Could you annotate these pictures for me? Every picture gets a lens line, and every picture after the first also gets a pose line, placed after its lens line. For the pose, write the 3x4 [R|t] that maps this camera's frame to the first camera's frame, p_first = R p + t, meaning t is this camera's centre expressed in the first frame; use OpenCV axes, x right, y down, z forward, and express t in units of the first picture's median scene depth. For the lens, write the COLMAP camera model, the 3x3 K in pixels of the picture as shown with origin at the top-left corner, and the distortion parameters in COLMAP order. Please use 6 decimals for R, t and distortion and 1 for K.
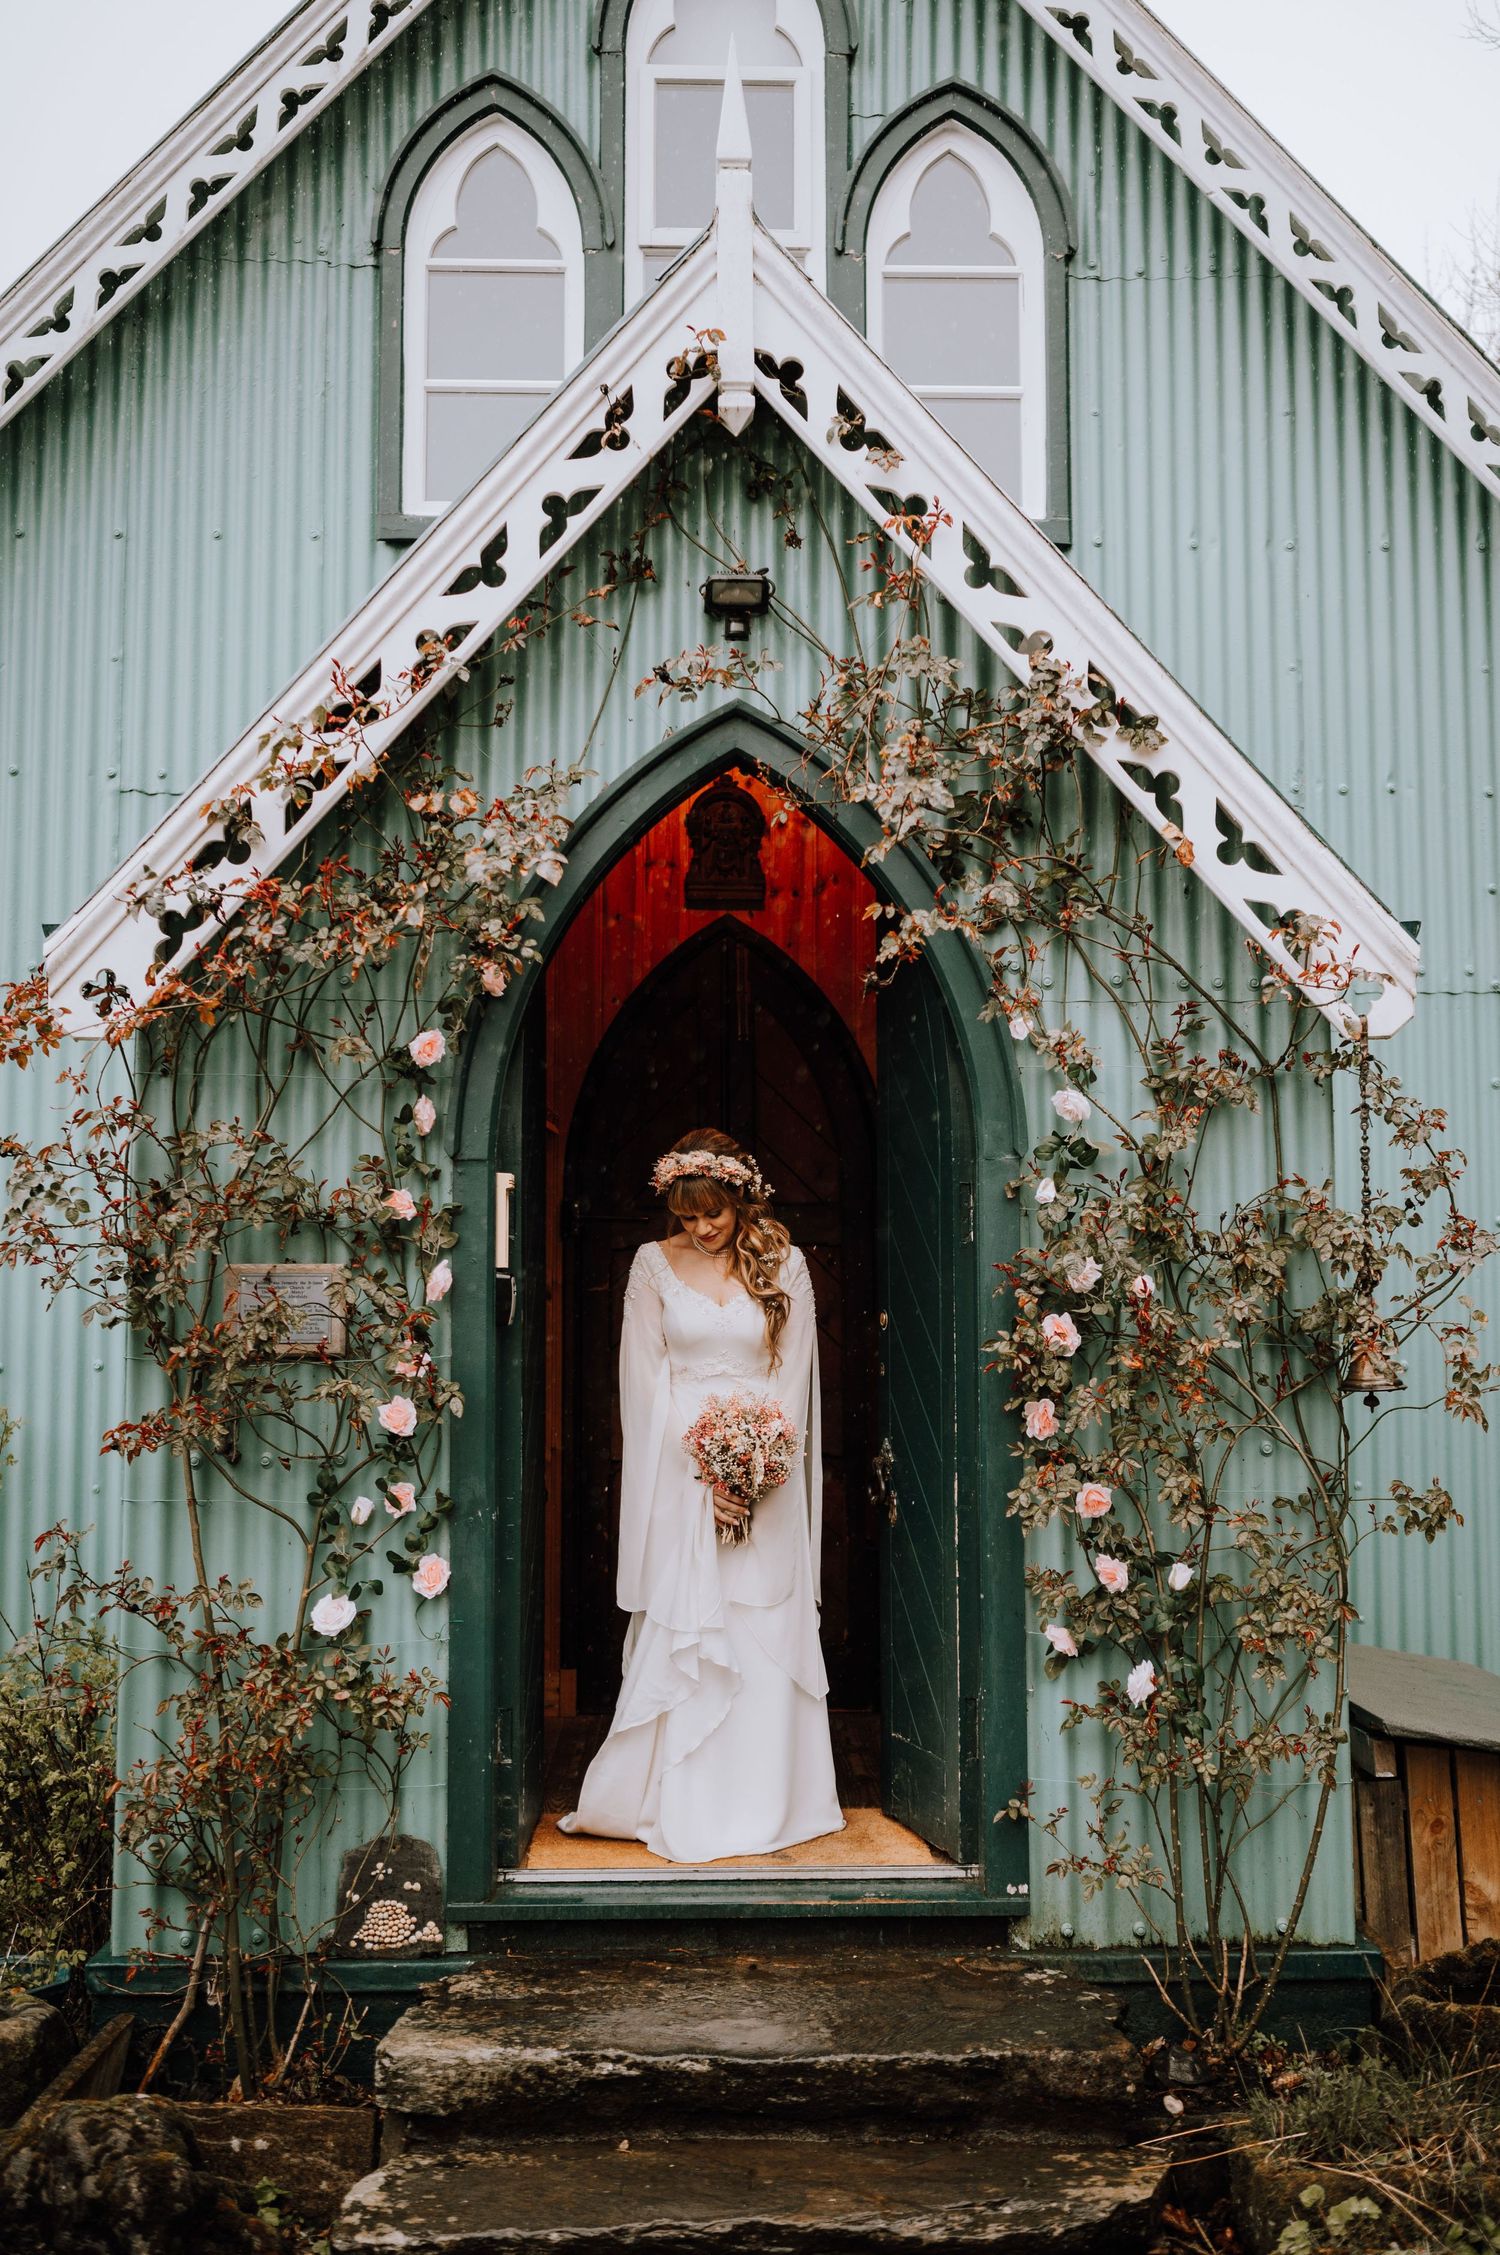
lens RADIAL K [[2286.1, 0, 750.0], [0, 2286.1, 1127.5], [0, 0, 1]] dist [0.001598, -0.000271]
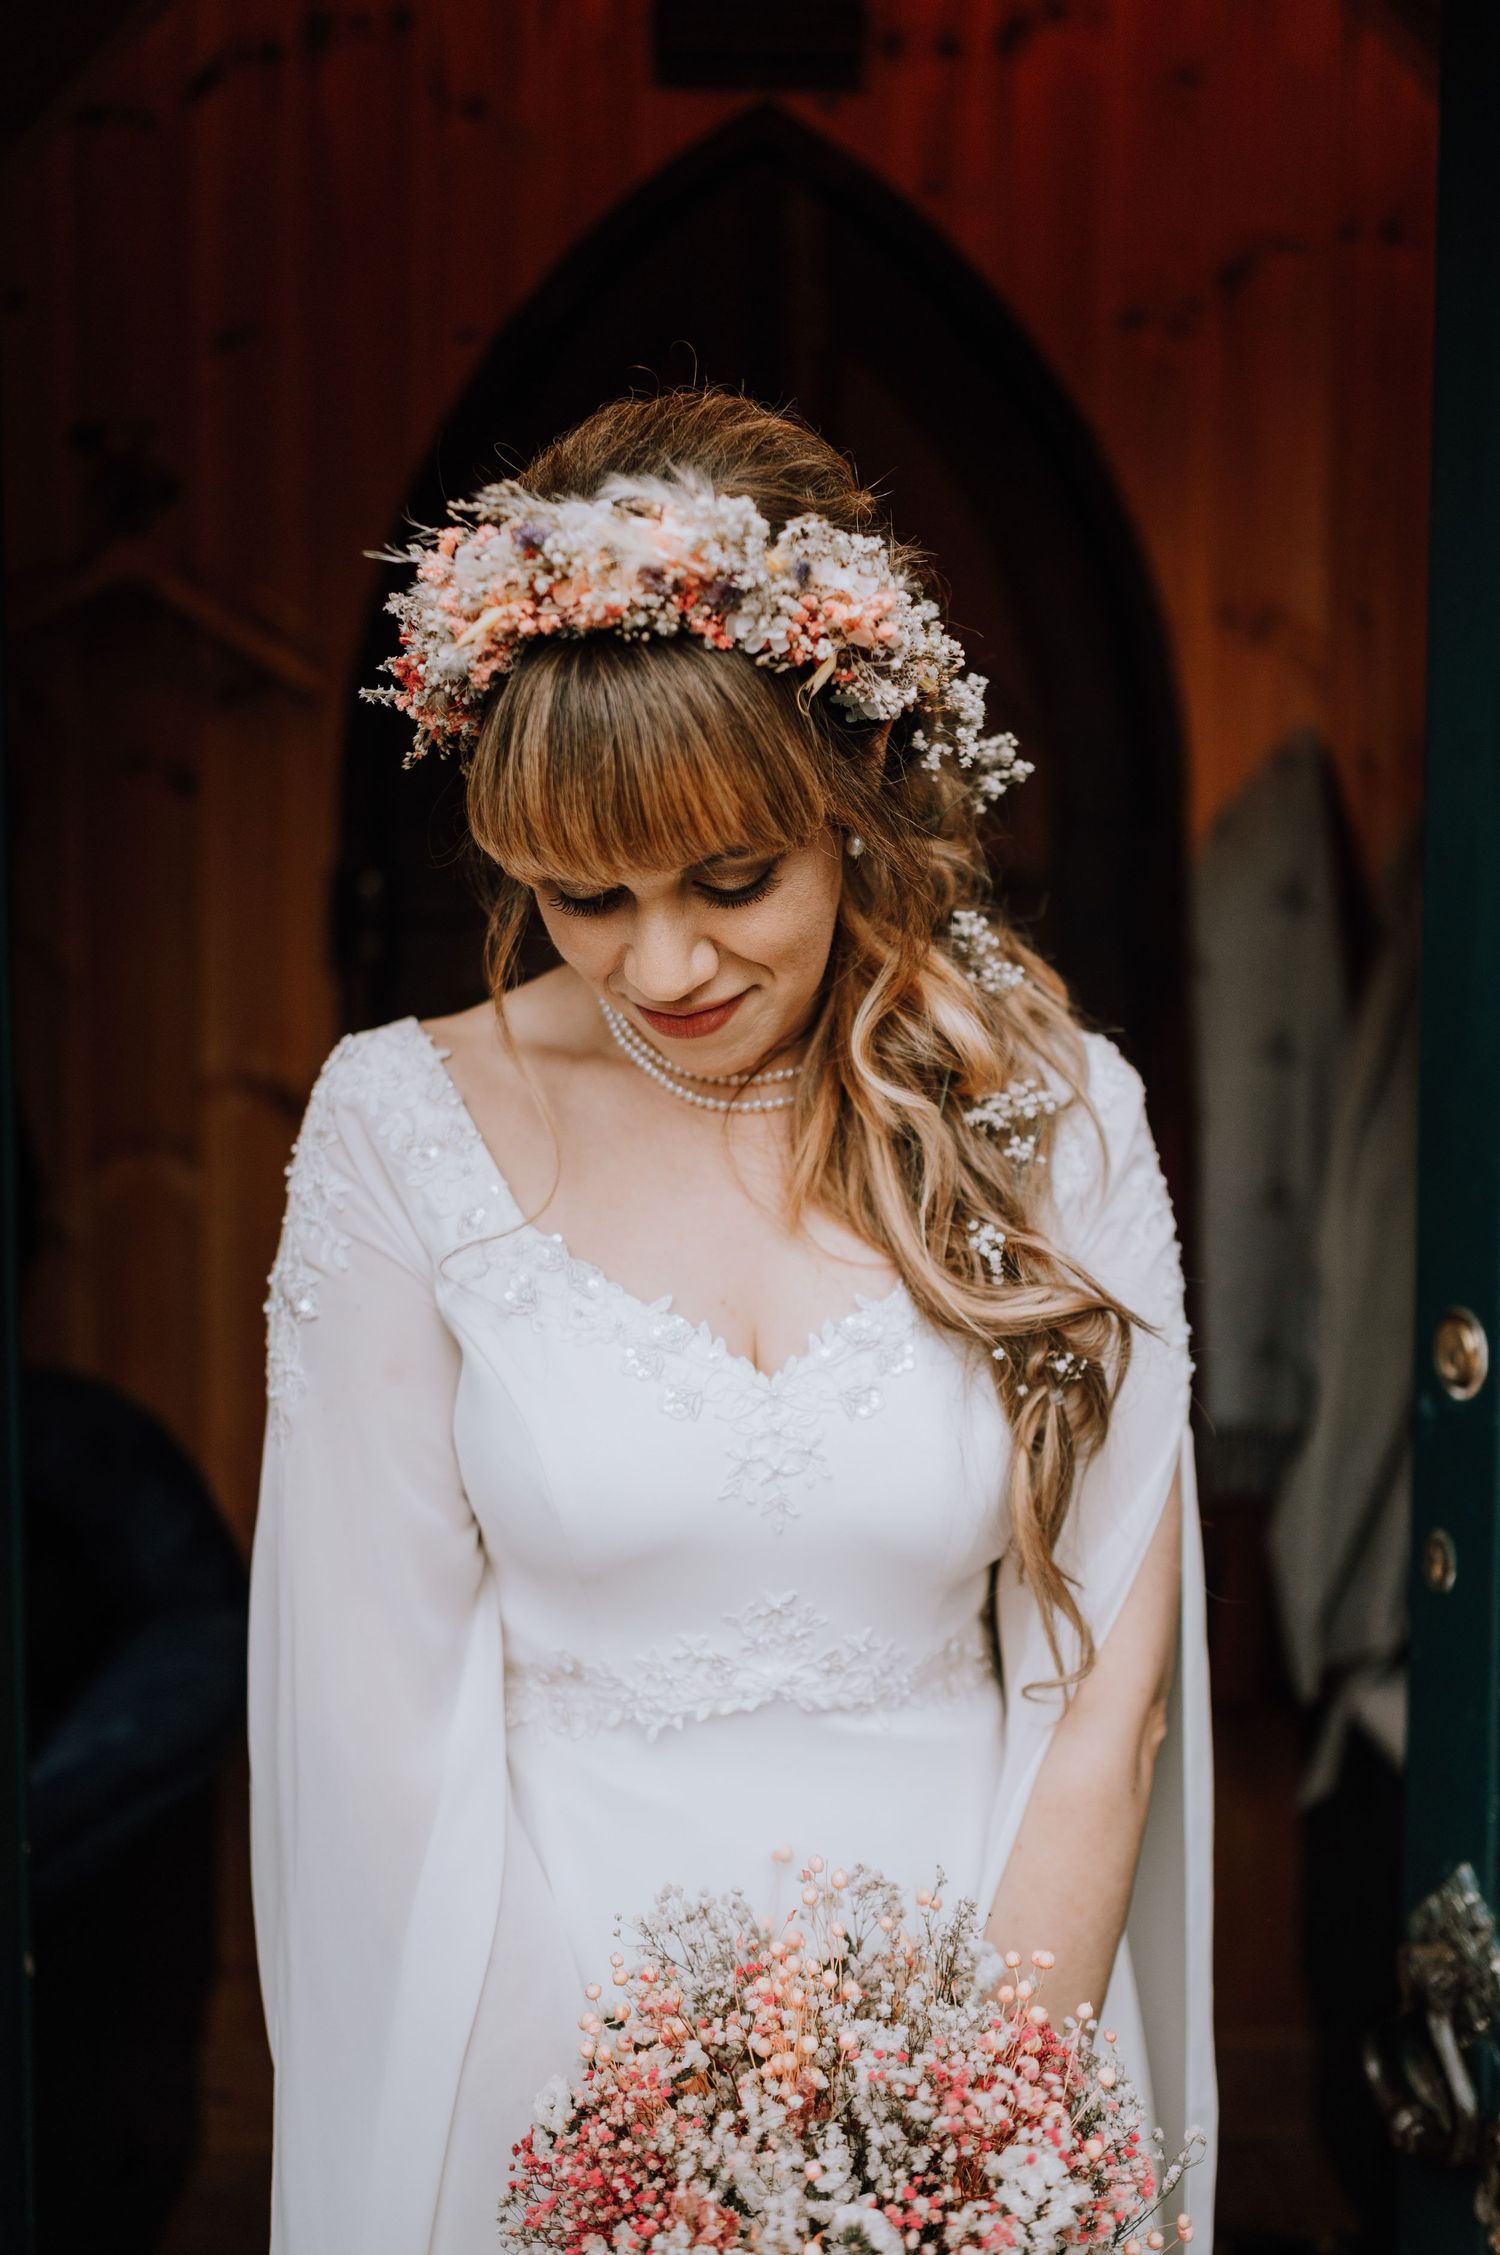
lens RADIAL K [[2286.1, 0, 750.0], [0, 2286.1, 1127.5], [0, 0, 1]] dist [0.001598, -0.000271]
pose [[0.999867, 0.015738, 0.004212, -0.015502], [-0.016141, 0.992063, 0.124703, 0.034842], [-0.002216, -0.124754, 0.992185, 0.814691]]
